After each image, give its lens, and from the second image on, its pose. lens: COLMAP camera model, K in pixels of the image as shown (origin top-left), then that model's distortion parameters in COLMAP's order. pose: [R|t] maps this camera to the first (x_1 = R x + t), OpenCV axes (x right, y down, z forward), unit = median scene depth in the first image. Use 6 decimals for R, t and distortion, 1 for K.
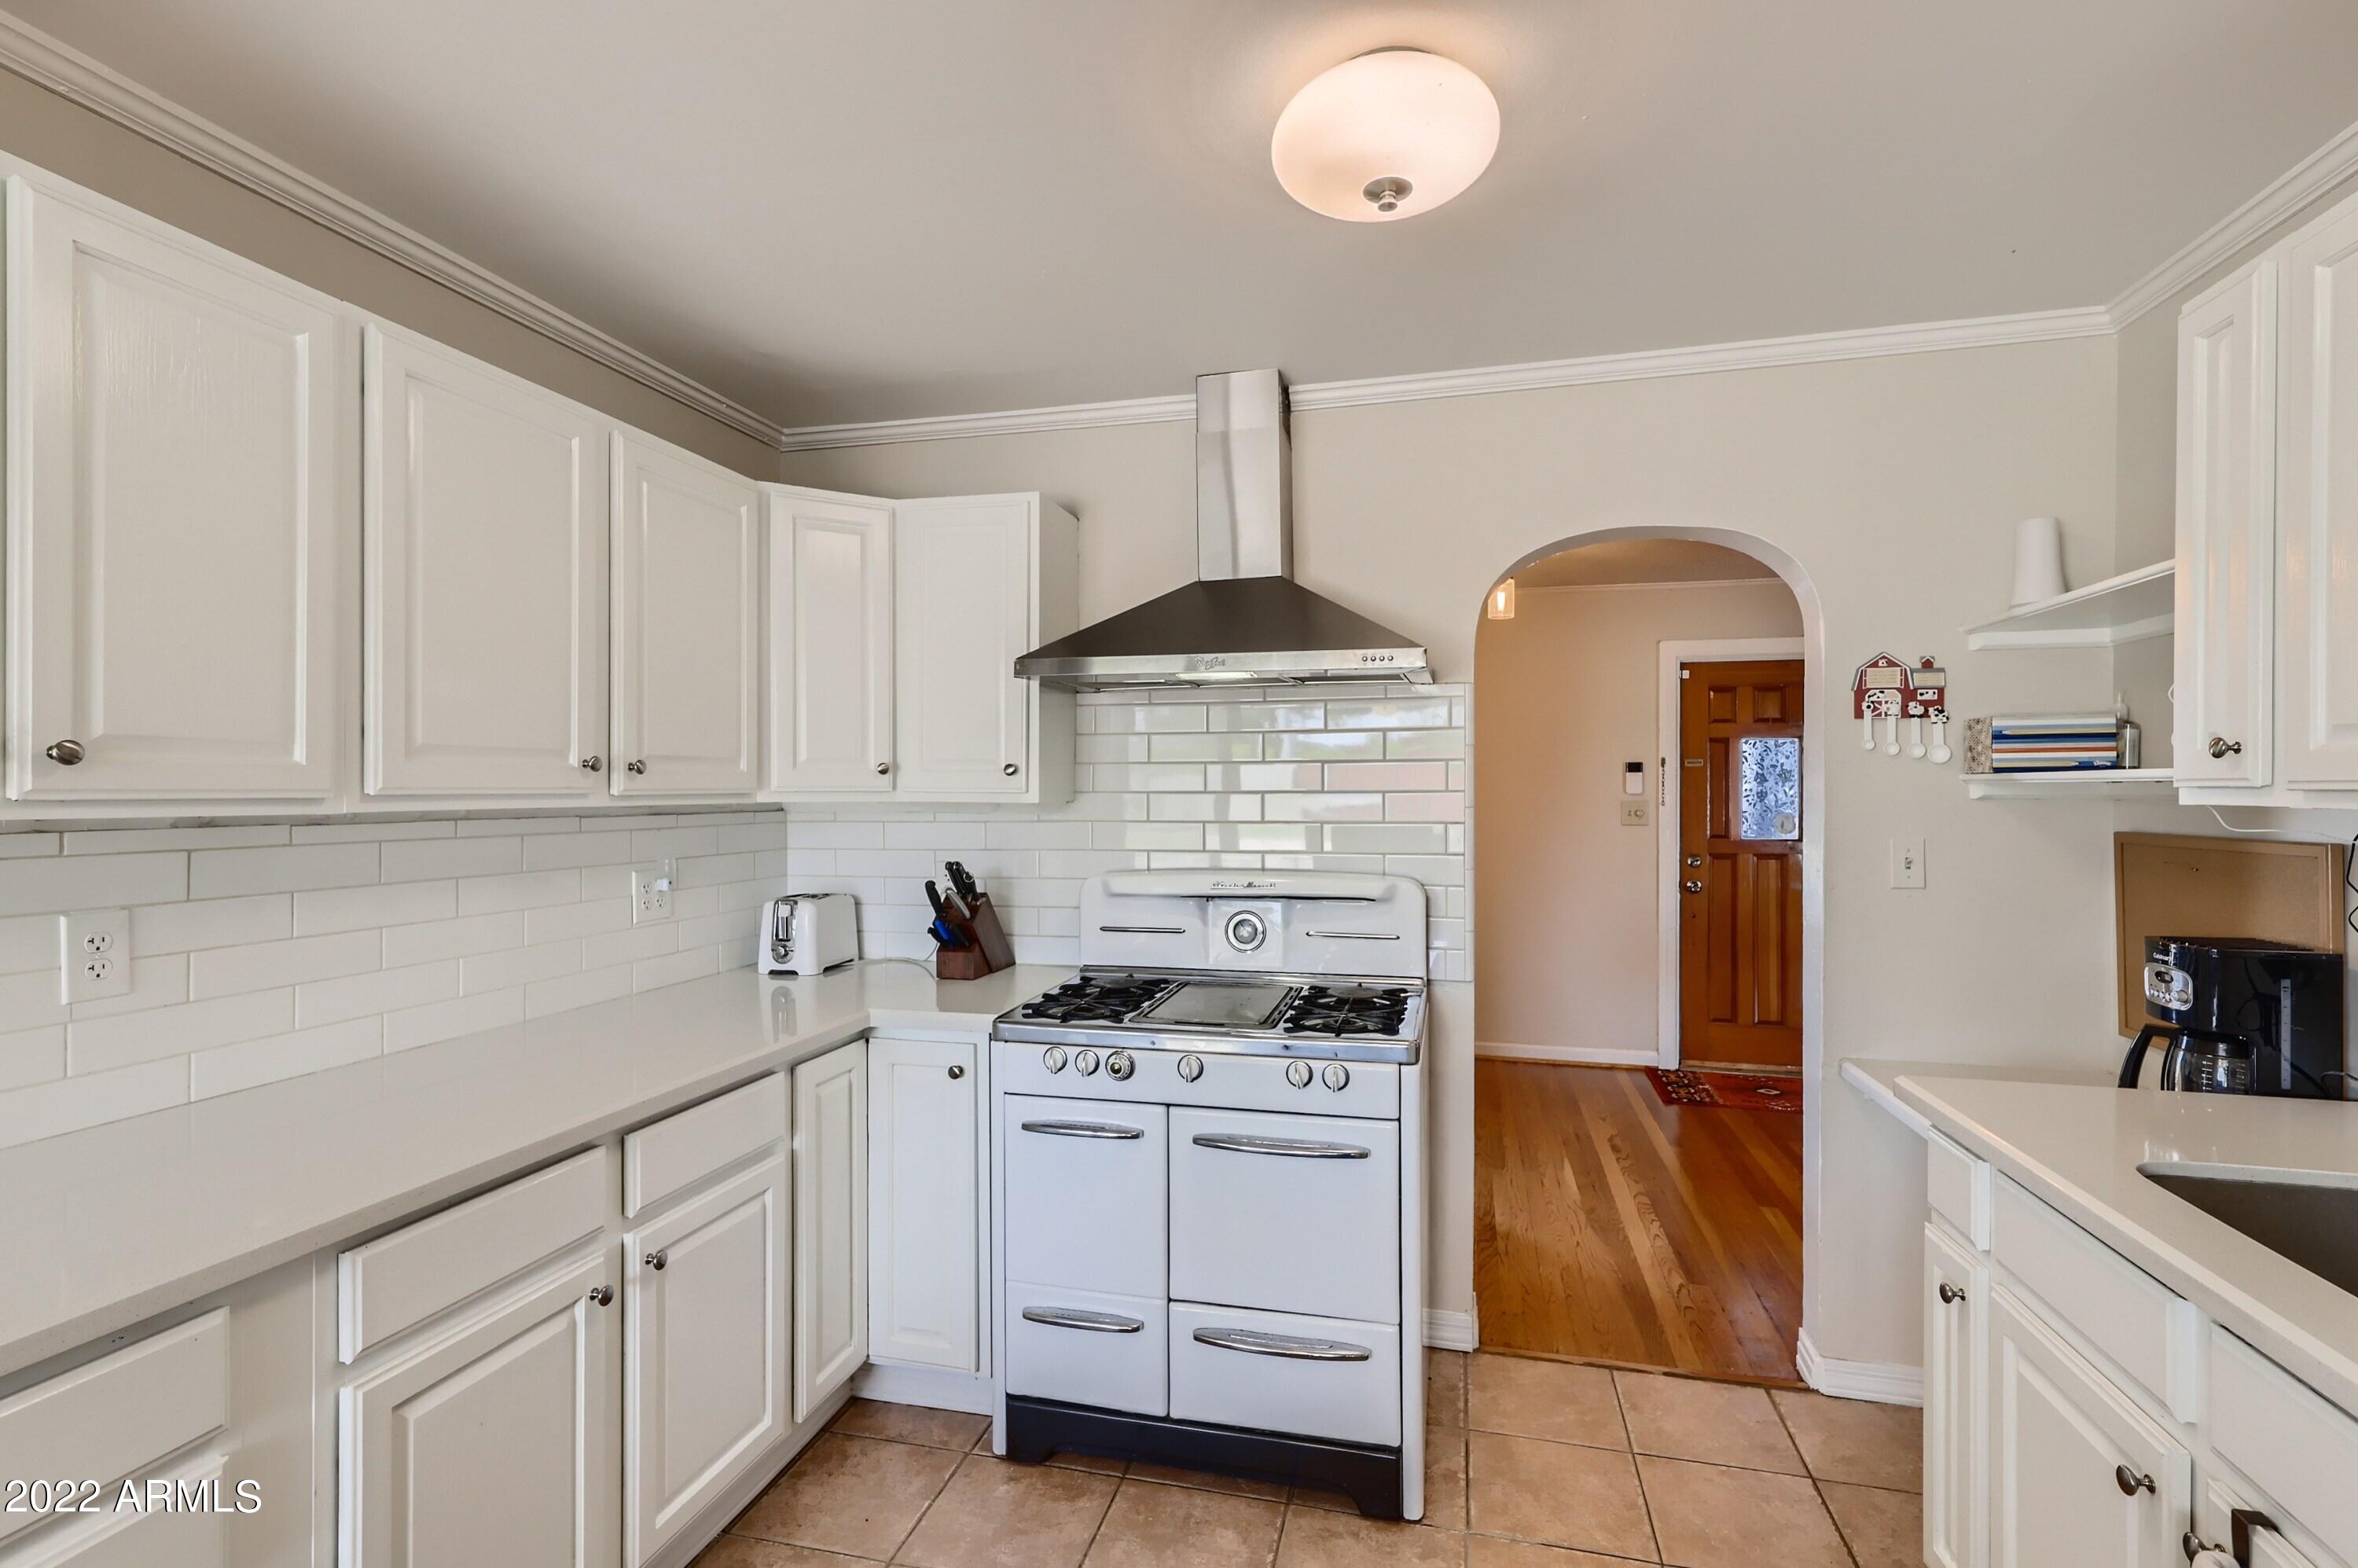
lens RADIAL K [[1137.7, 0, 1179.0], [0, 1137.7, 784.0], [0, 0, 1]] dist [0.004502, 0.000591]
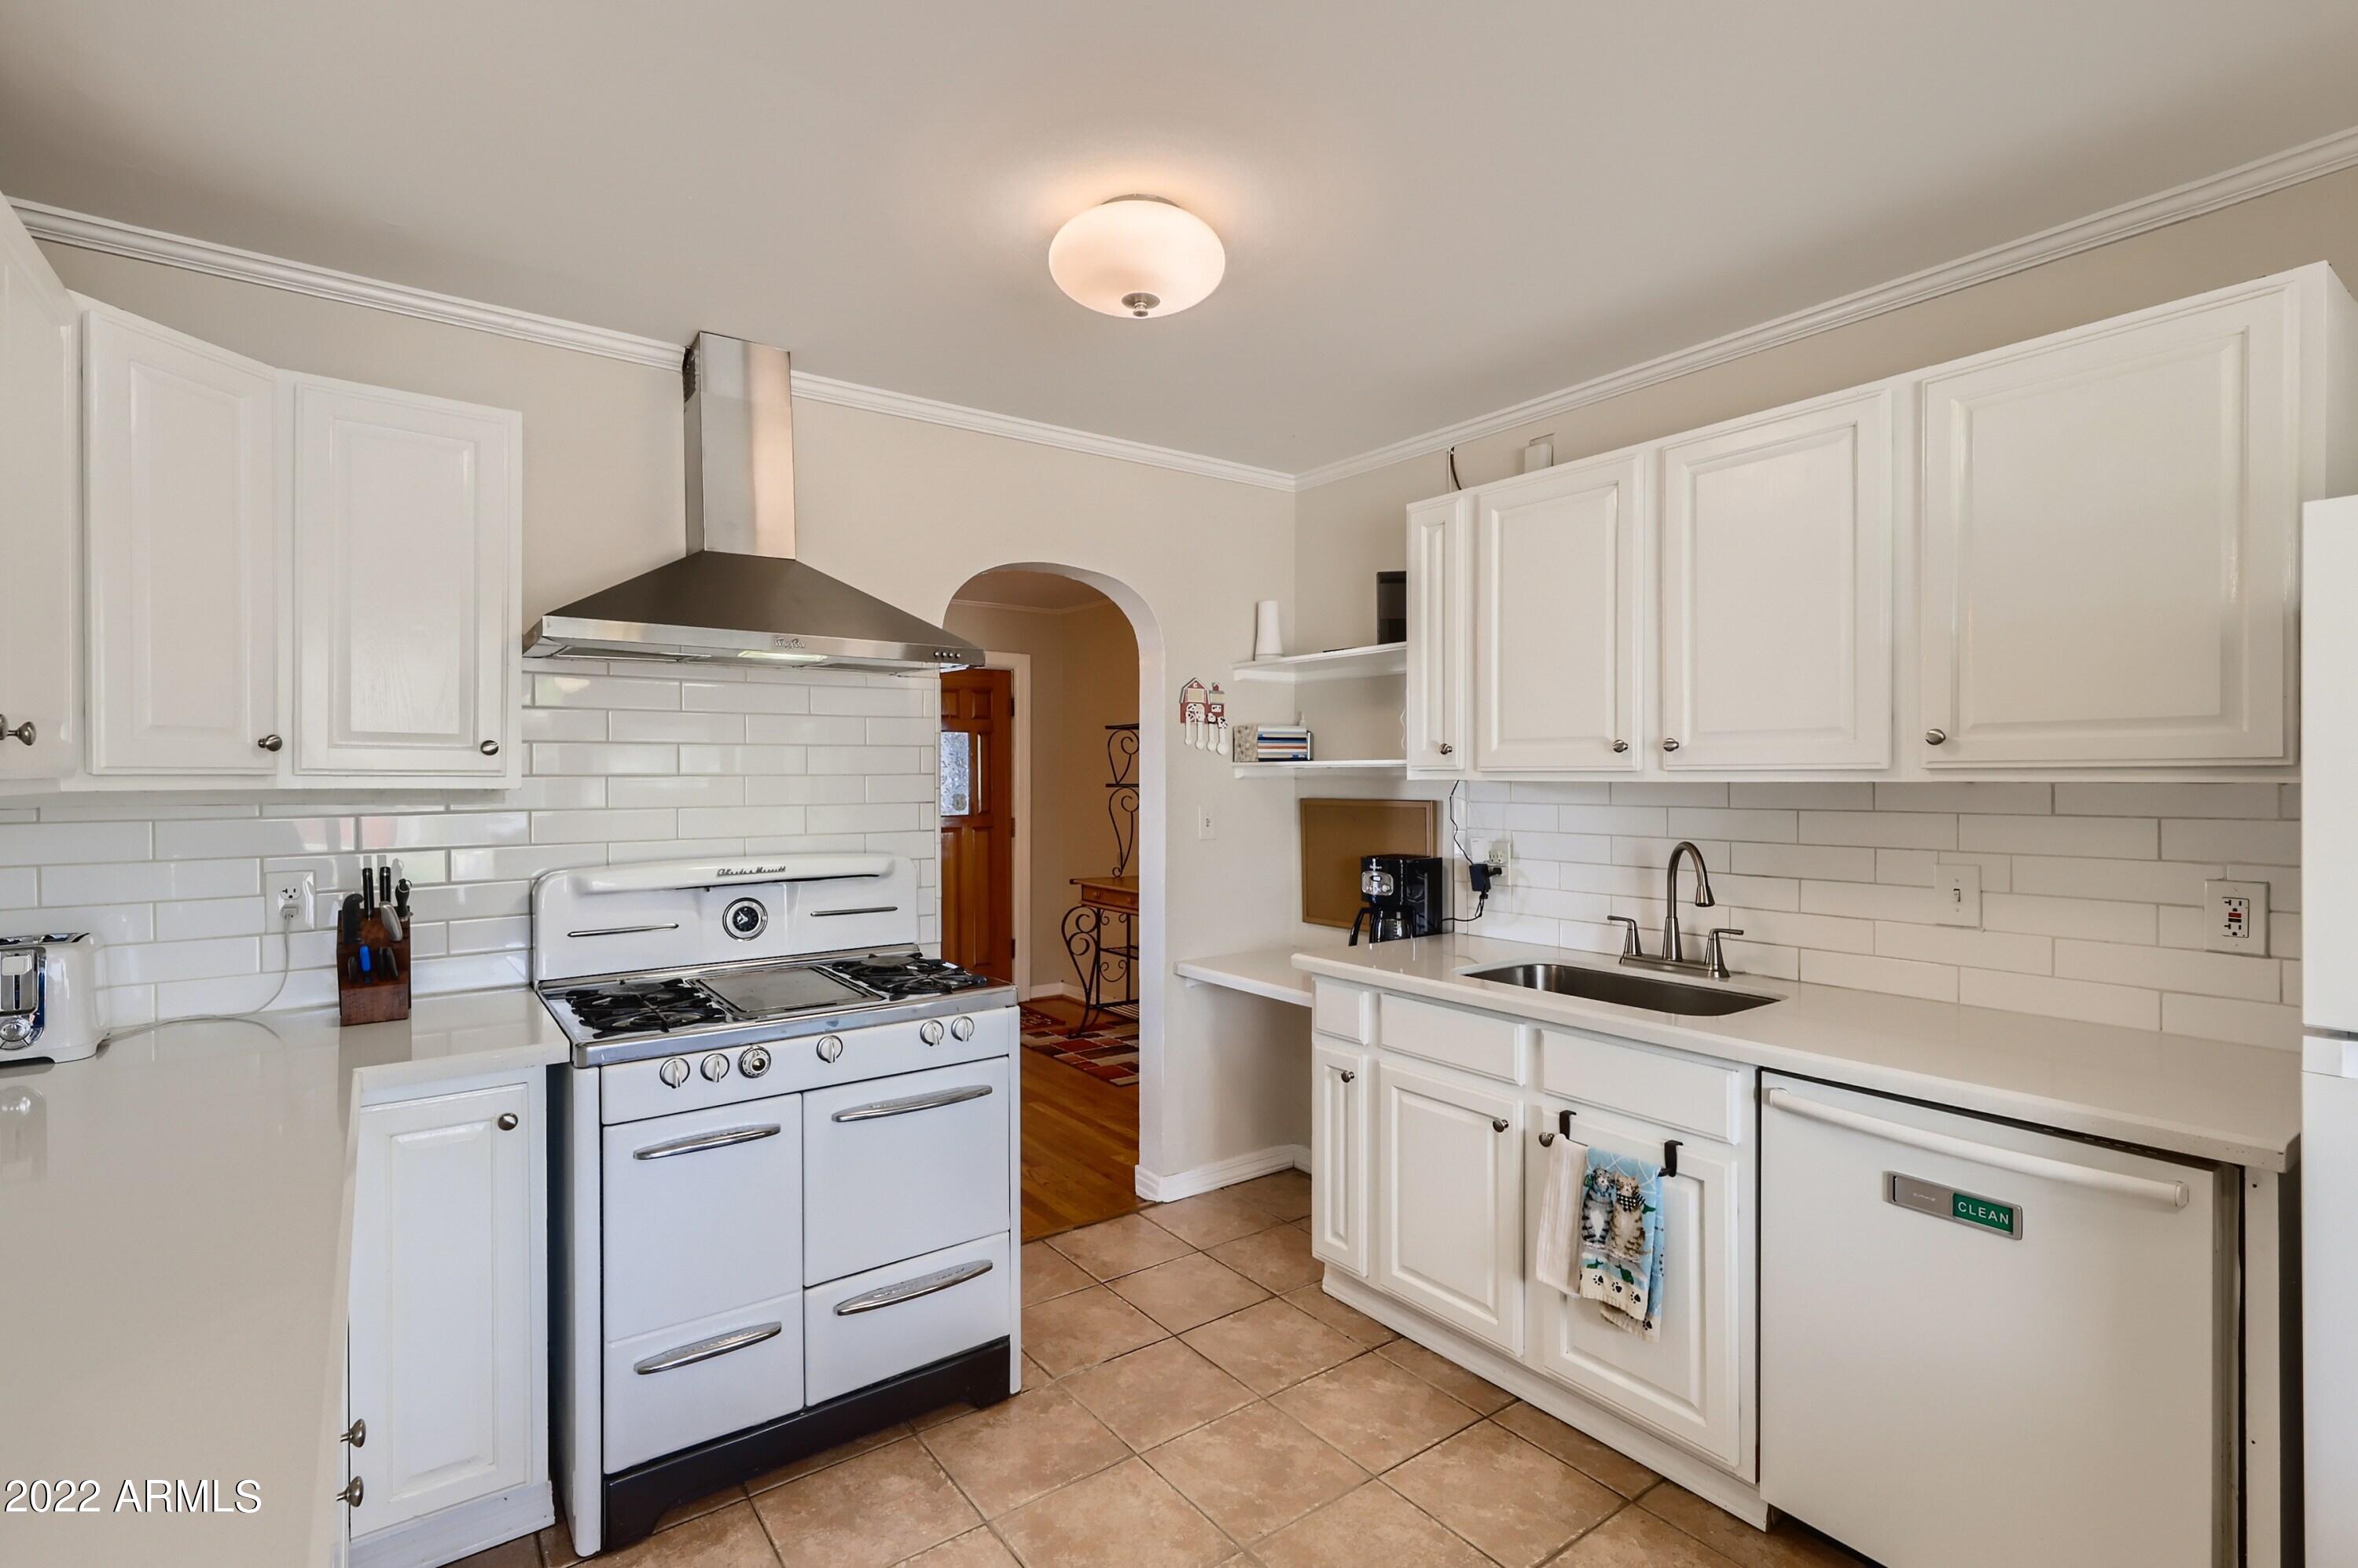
lens RADIAL K [[1089.5, 0, 1246.2], [0, 1089.5, 766.9], [0, 0, 1]] dist [0.002338, 0.000135]
pose [[0.611974, 0.004468, 0.790866, -0.471828], [-0.002066, 0.999990, -0.004050, 0.003455], [-0.790875, 0.000845, 0.611977, 0.107256]]
